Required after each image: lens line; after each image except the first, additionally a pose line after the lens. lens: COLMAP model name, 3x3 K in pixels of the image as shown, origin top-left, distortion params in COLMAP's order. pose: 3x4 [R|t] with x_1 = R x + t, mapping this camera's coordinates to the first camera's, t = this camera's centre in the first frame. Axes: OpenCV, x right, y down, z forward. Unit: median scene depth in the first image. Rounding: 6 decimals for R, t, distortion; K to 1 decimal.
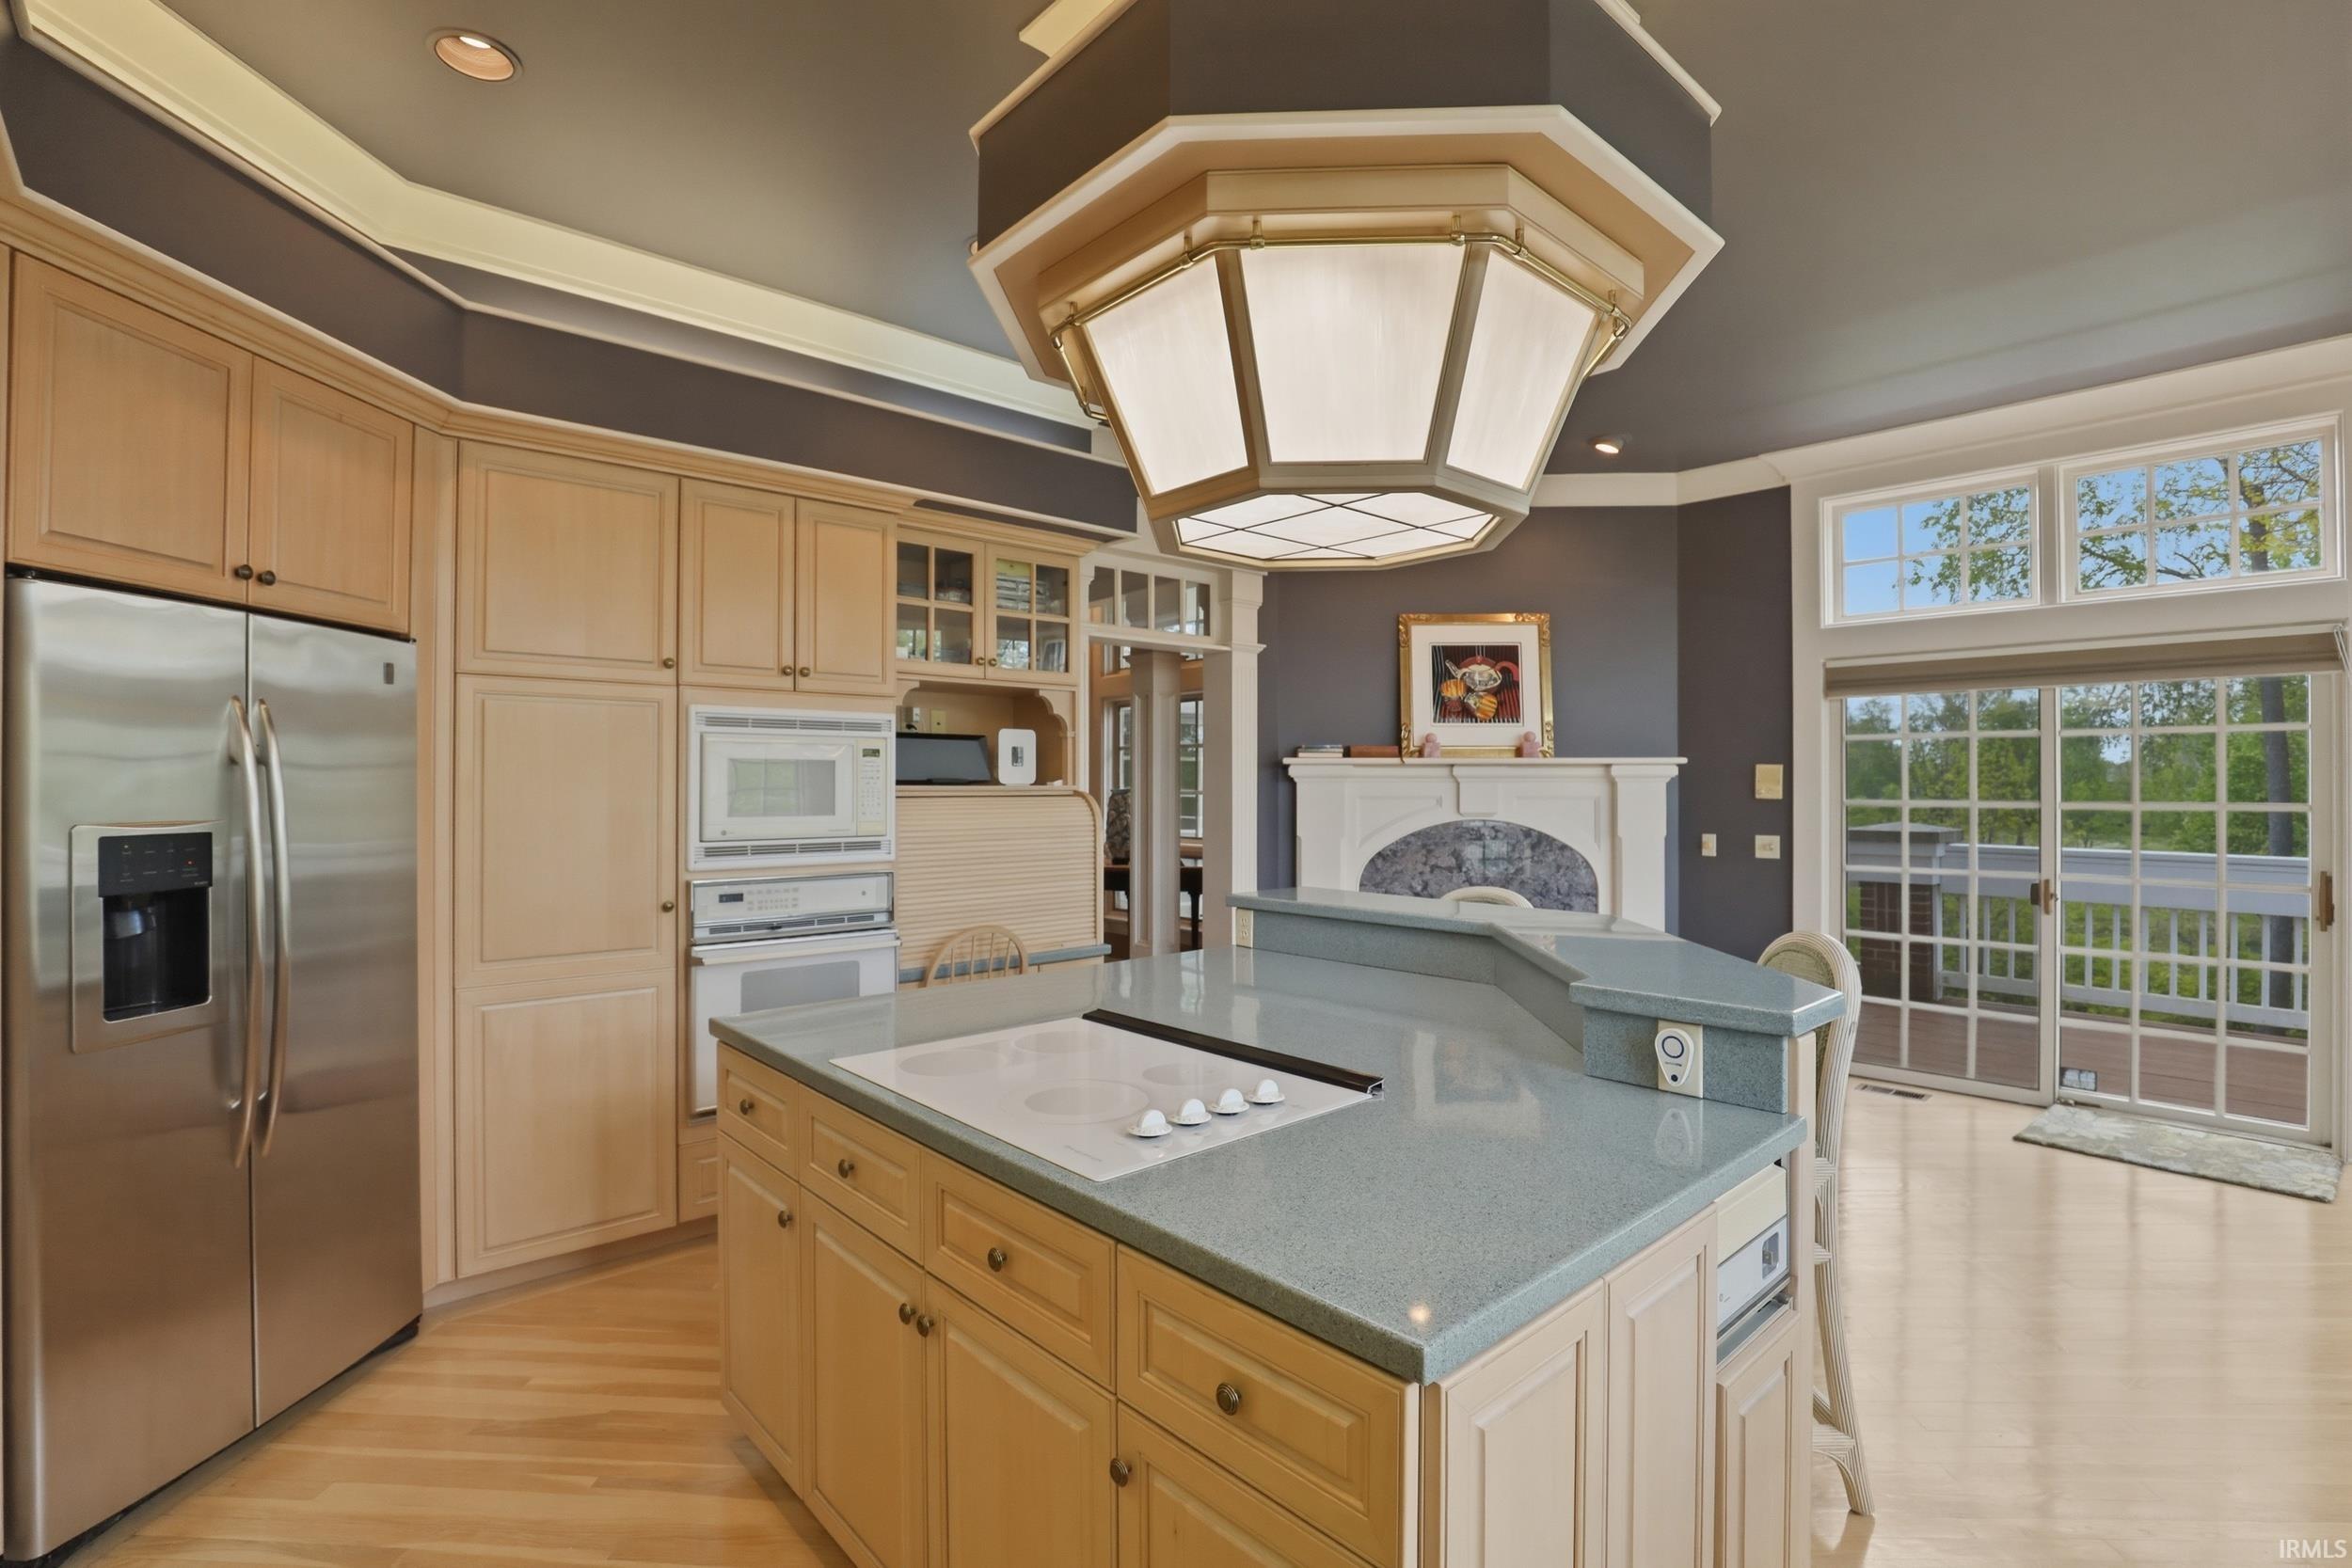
lens RADIAL K [[1089.1, 0, 1176.7], [0, 1089.1, 784.9], [0, 0, 1]] dist [-0.020690, -0.000054]
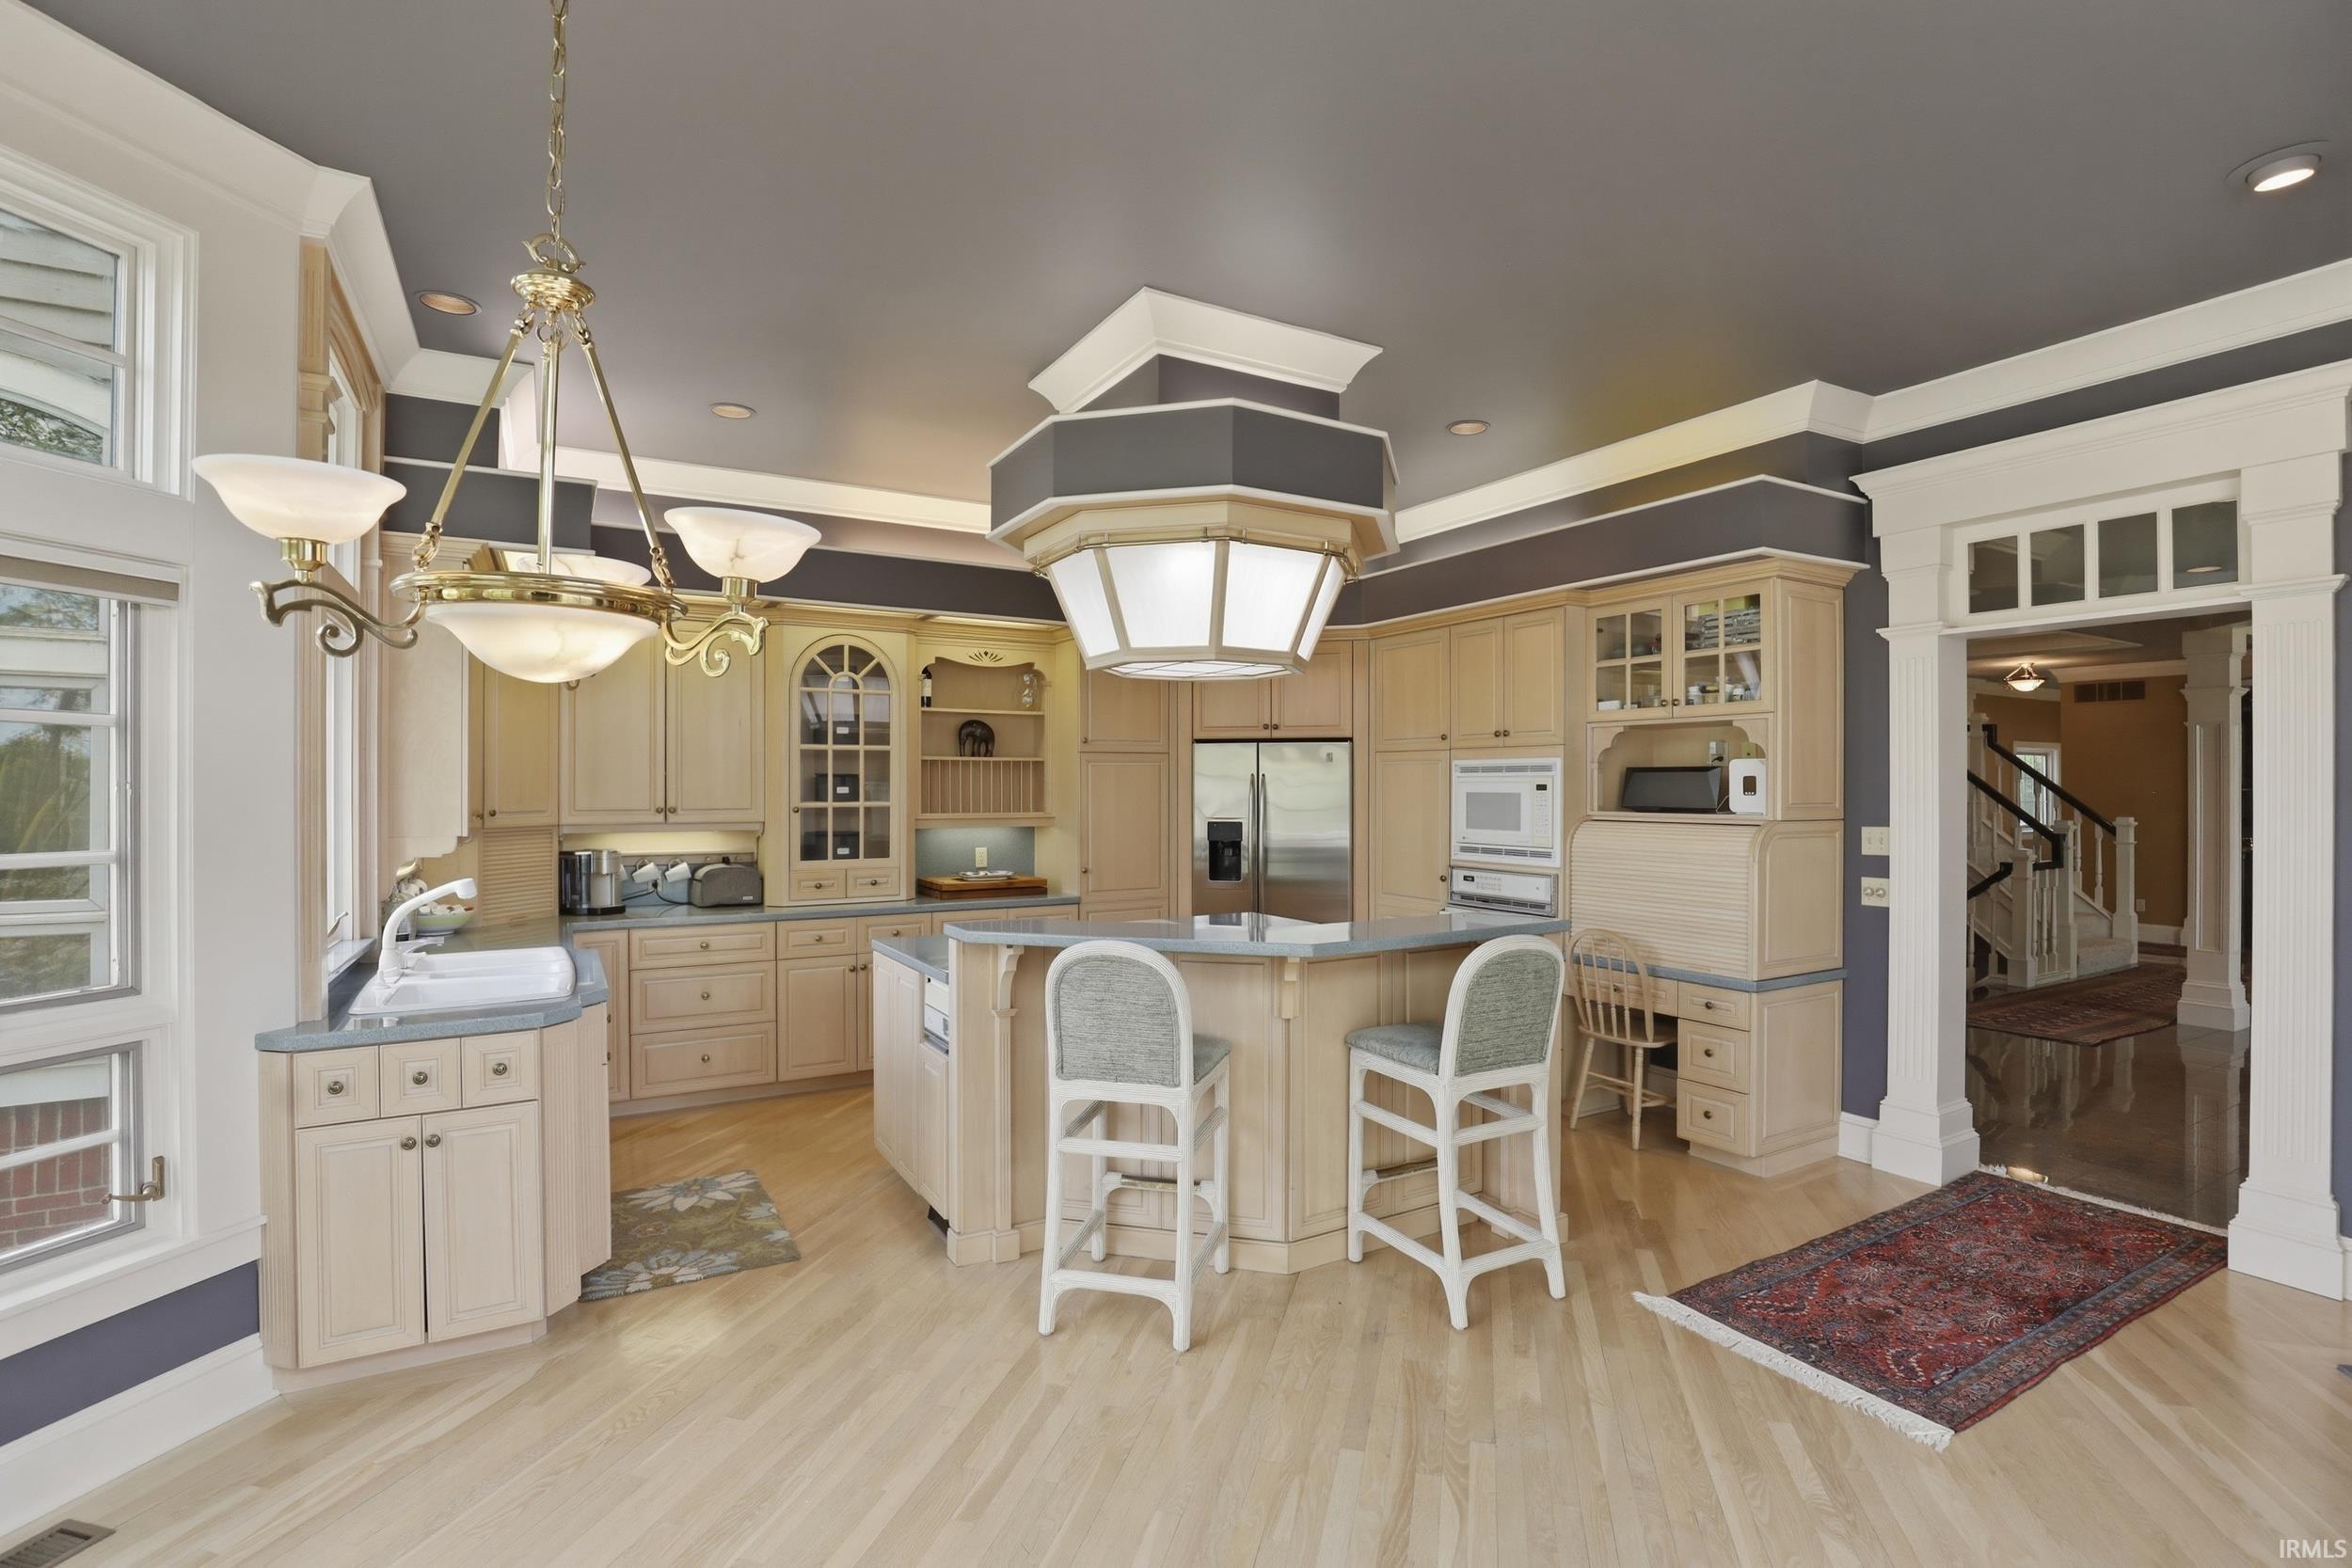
lens RADIAL K [[1089.1, 0, 1175.6], [0, 1089.1, 784.5], [0, 0, 1]] dist [-0.020690, -0.000054]
pose [[-0.195368, 0.006218, -0.980710, 1.200464], [0.006193, 0.999968, 0.005106, -0.044726], [0.980710, -0.005076, -0.195401, 0.846202]]
